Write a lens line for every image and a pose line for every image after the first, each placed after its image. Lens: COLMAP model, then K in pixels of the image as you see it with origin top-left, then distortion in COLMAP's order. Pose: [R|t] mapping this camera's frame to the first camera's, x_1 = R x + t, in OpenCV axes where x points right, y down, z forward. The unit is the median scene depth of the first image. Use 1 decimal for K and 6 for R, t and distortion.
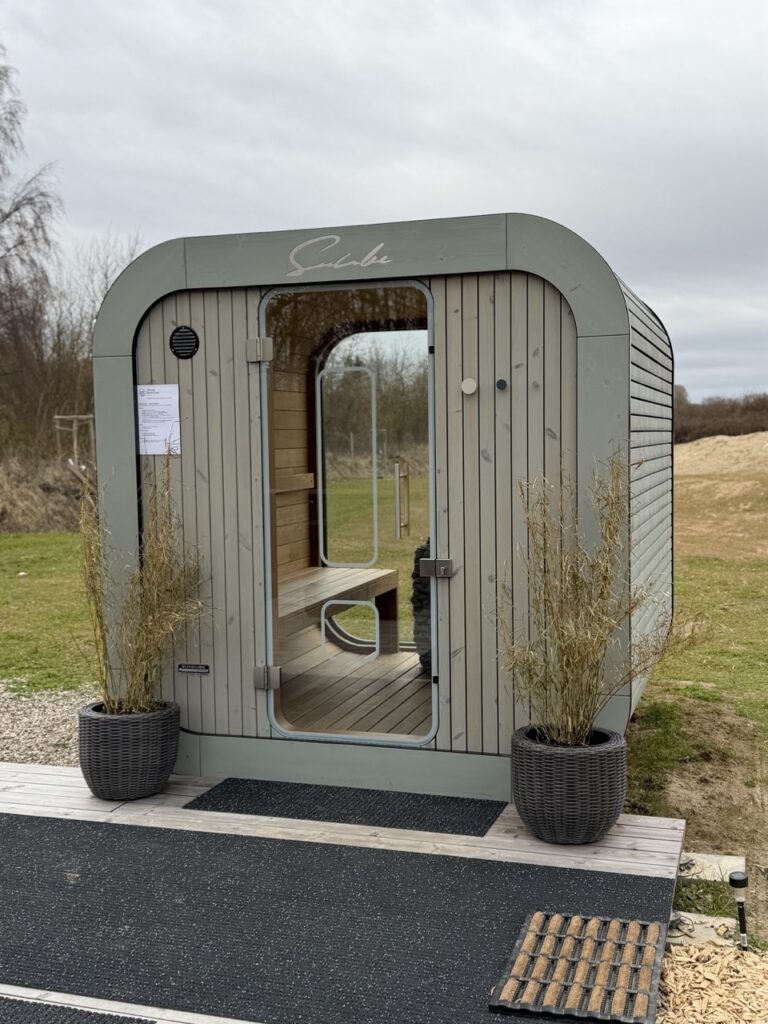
lens RADIAL K [[1133.0, 0, 384.0], [0, 1133.0, 512.0], [0, 0, 1]] dist [0.173766, -0.271491]
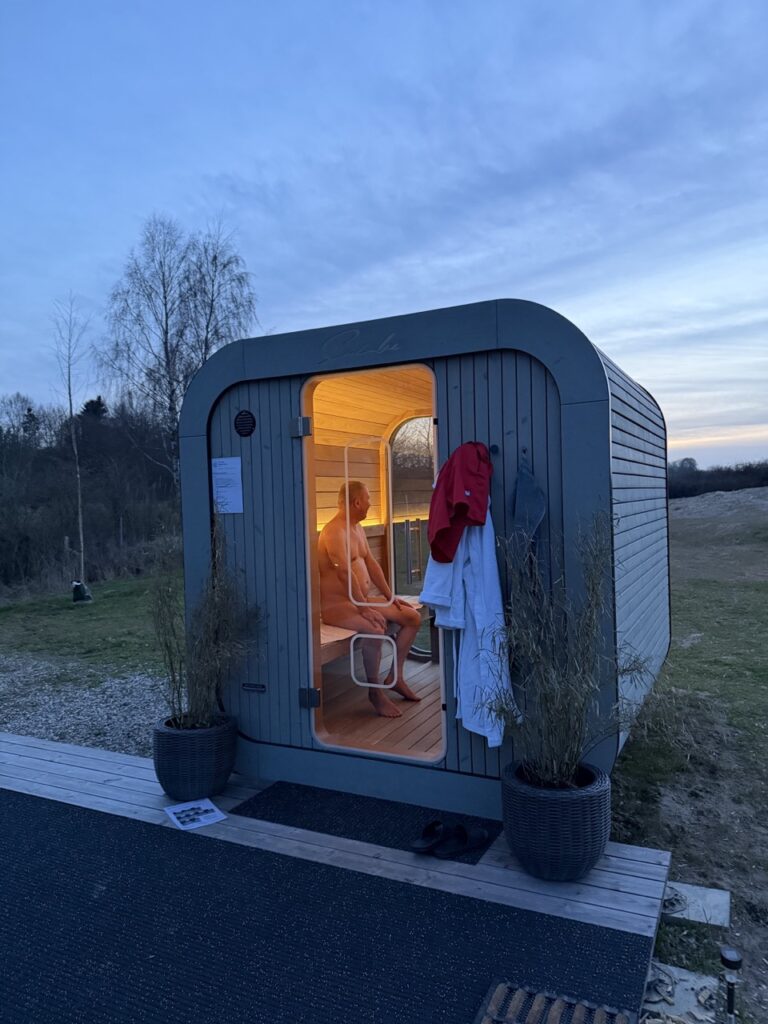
lens RADIAL K [[715.9, 0, 384.0], [0, 715.9, 512.0], [0, 0, 1]] dist [0.009217, -0.007002]
pose [[0.988033, -0.011066, -0.153842, 0.093992], [0.004489, 0.999063, -0.043037, -0.018245], [0.154175, 0.041831, 0.987158, 0.261470]]
